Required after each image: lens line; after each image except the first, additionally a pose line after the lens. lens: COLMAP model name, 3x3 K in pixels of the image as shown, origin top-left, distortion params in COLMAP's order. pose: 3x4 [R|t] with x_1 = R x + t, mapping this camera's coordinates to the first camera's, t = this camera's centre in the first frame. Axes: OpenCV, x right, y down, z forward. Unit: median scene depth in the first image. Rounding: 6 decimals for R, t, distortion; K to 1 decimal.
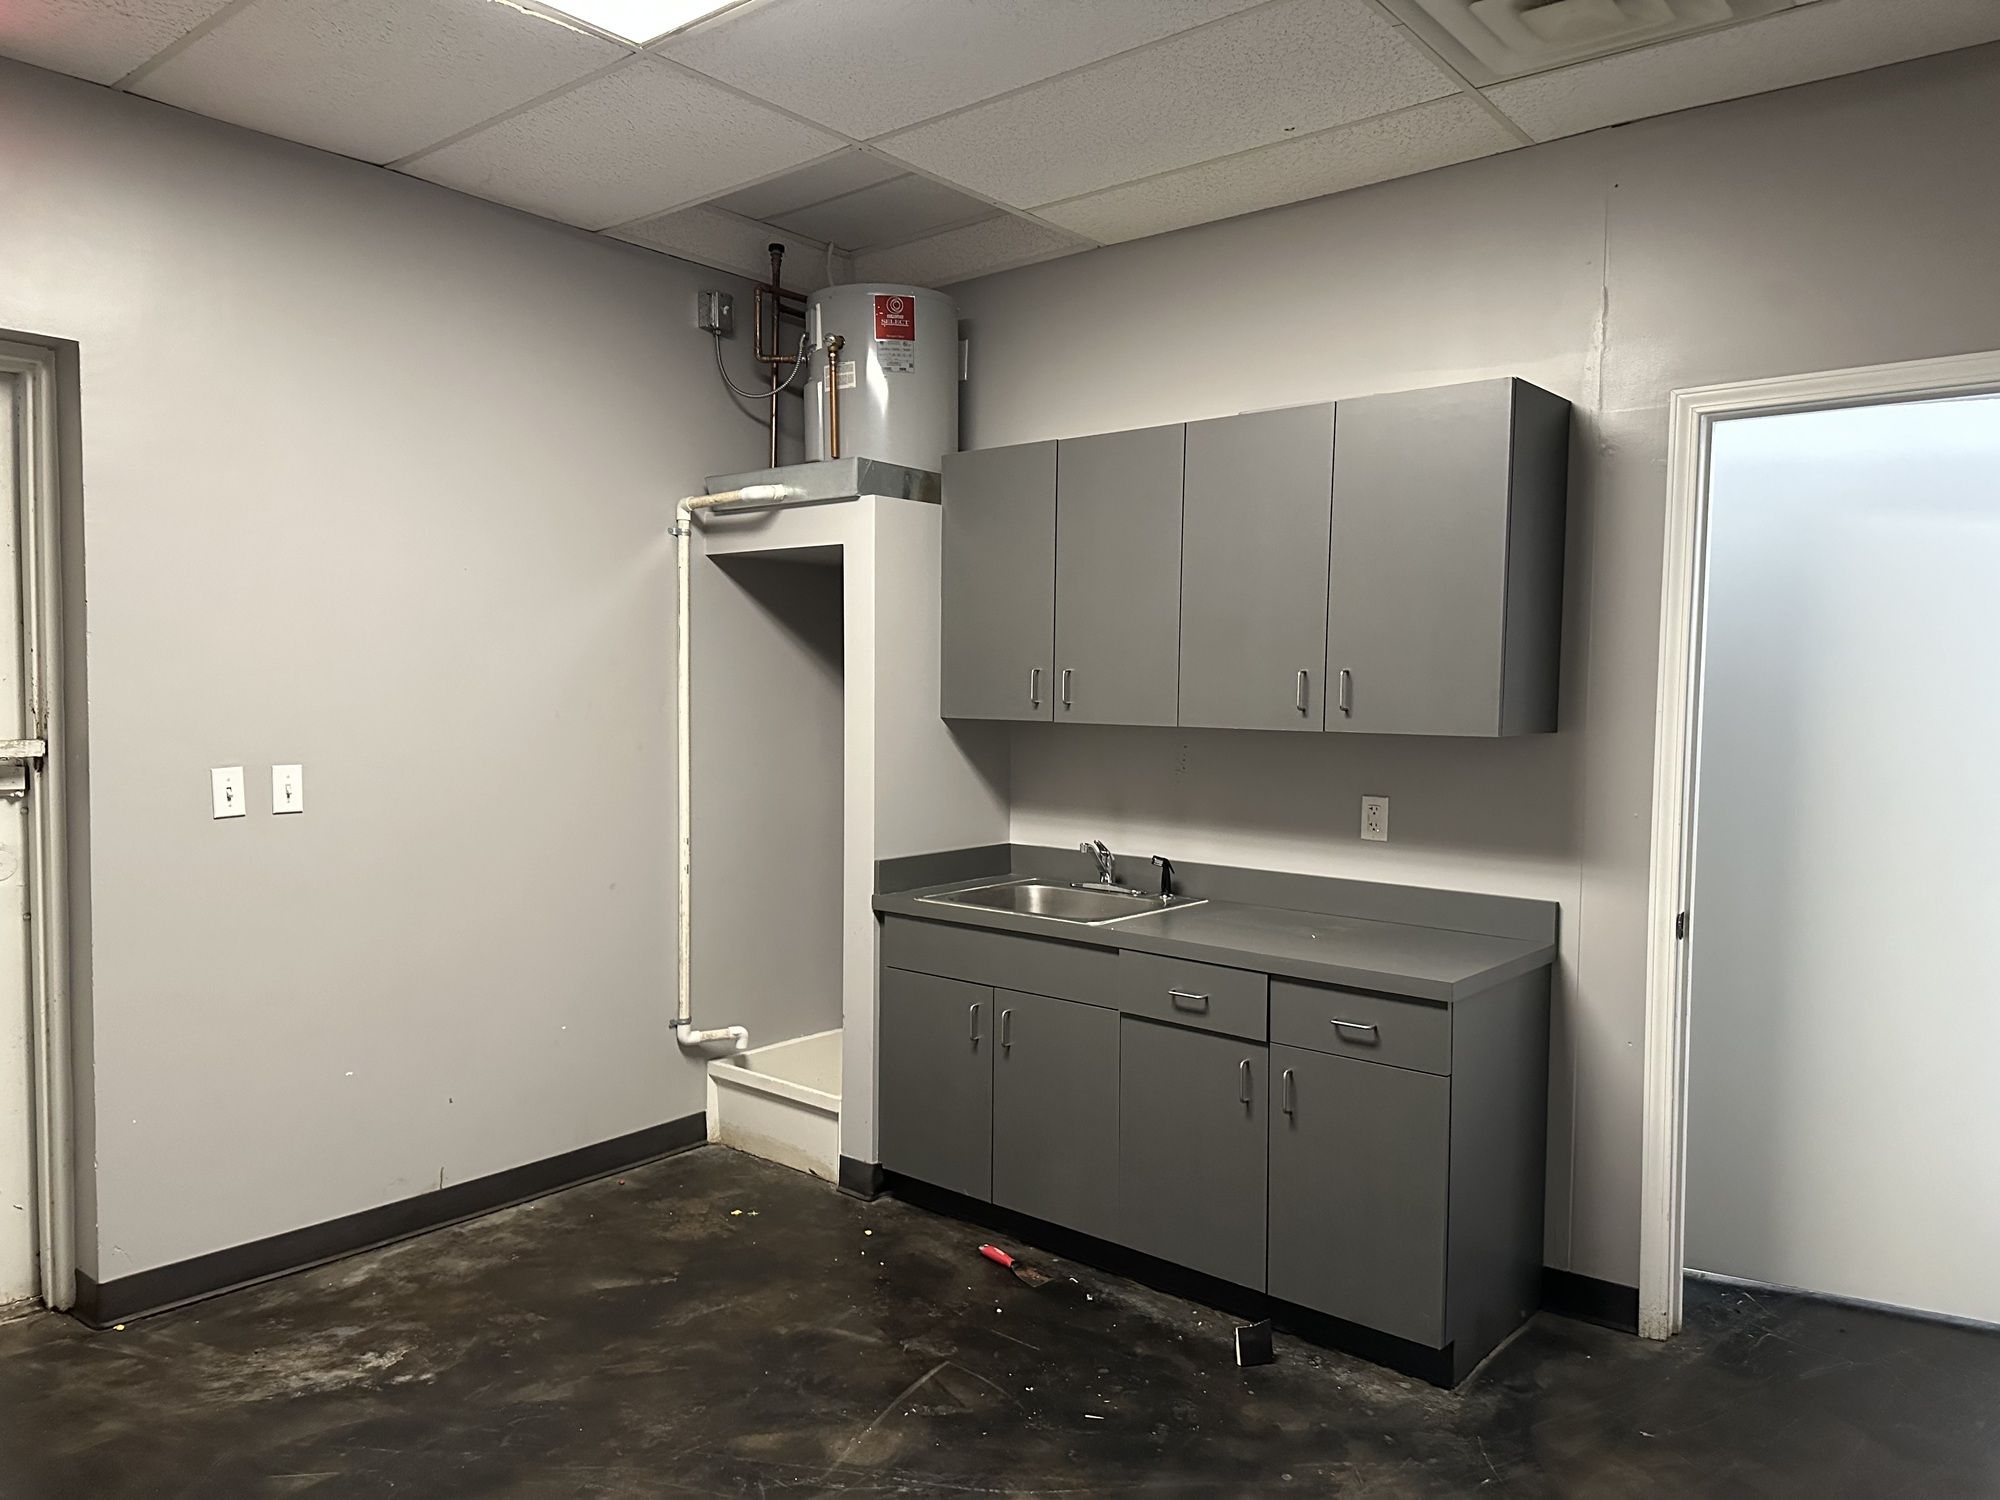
lens RADIAL K [[1396.8, 0, 1000.0], [0, 1396.8, 750.0], [0, 0, 1]] dist [-0.000825, -0.000968]
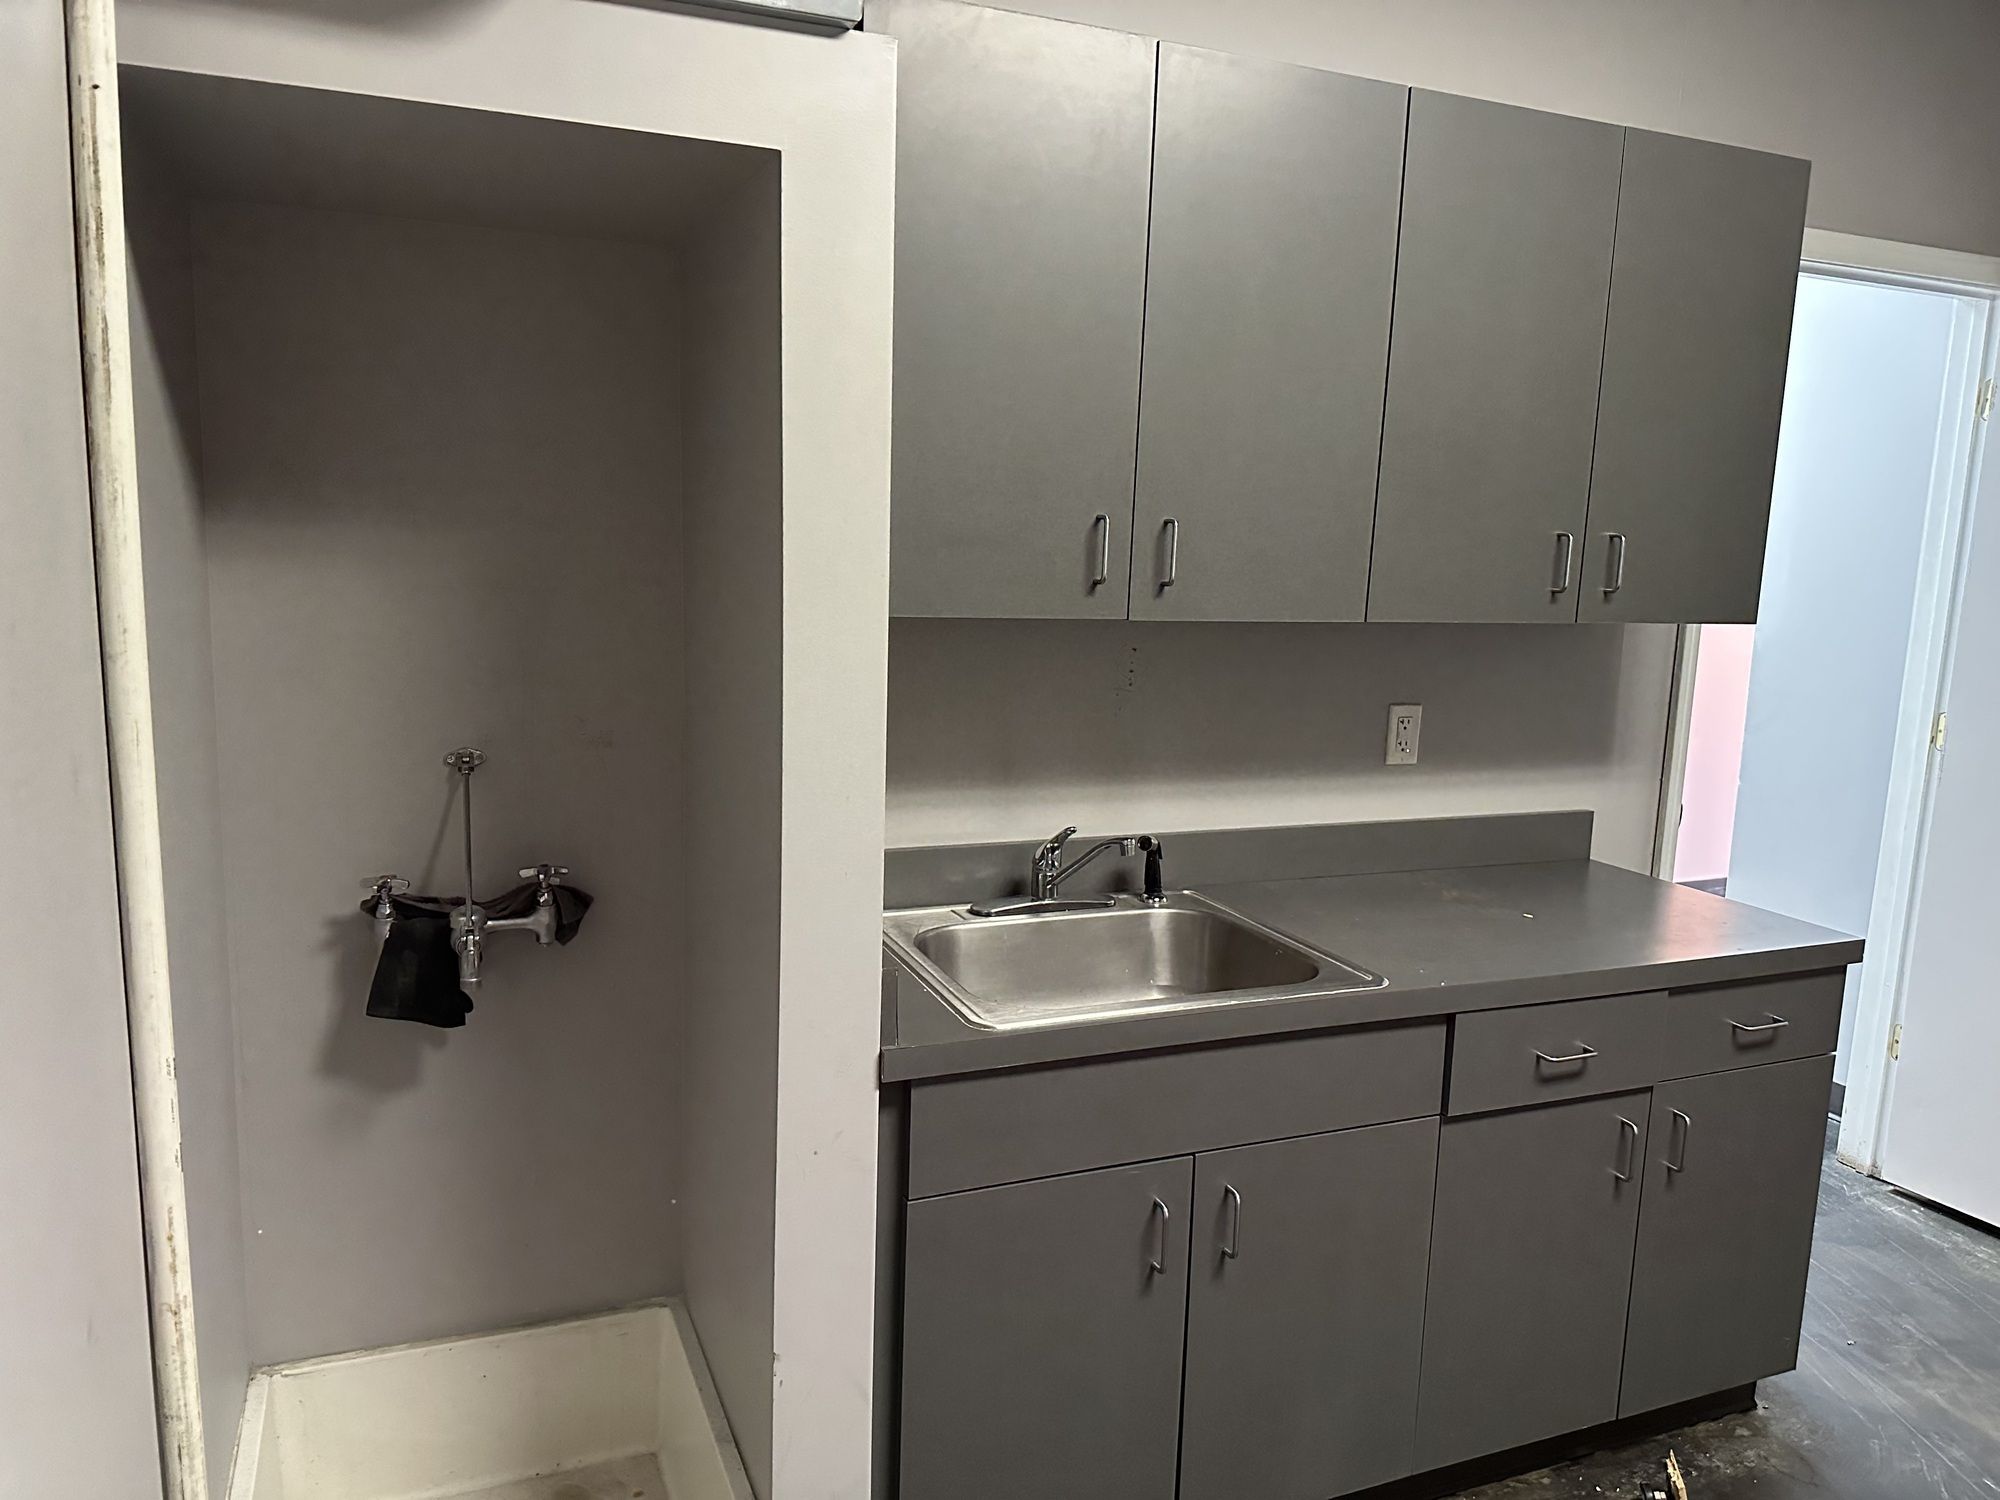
lens RADIAL K [[1248.0, 0, 1000.0], [0, 1248.0, 750.0], [0, 0, 1]] dist [0.001038, -0.000276]
pose [[0.527061, -0.122198, 0.840996, -0.398191], [0.039792, 0.992071, 0.119212, -0.030042], [-0.848895, -0.029367, 0.527745, 0.829039]]
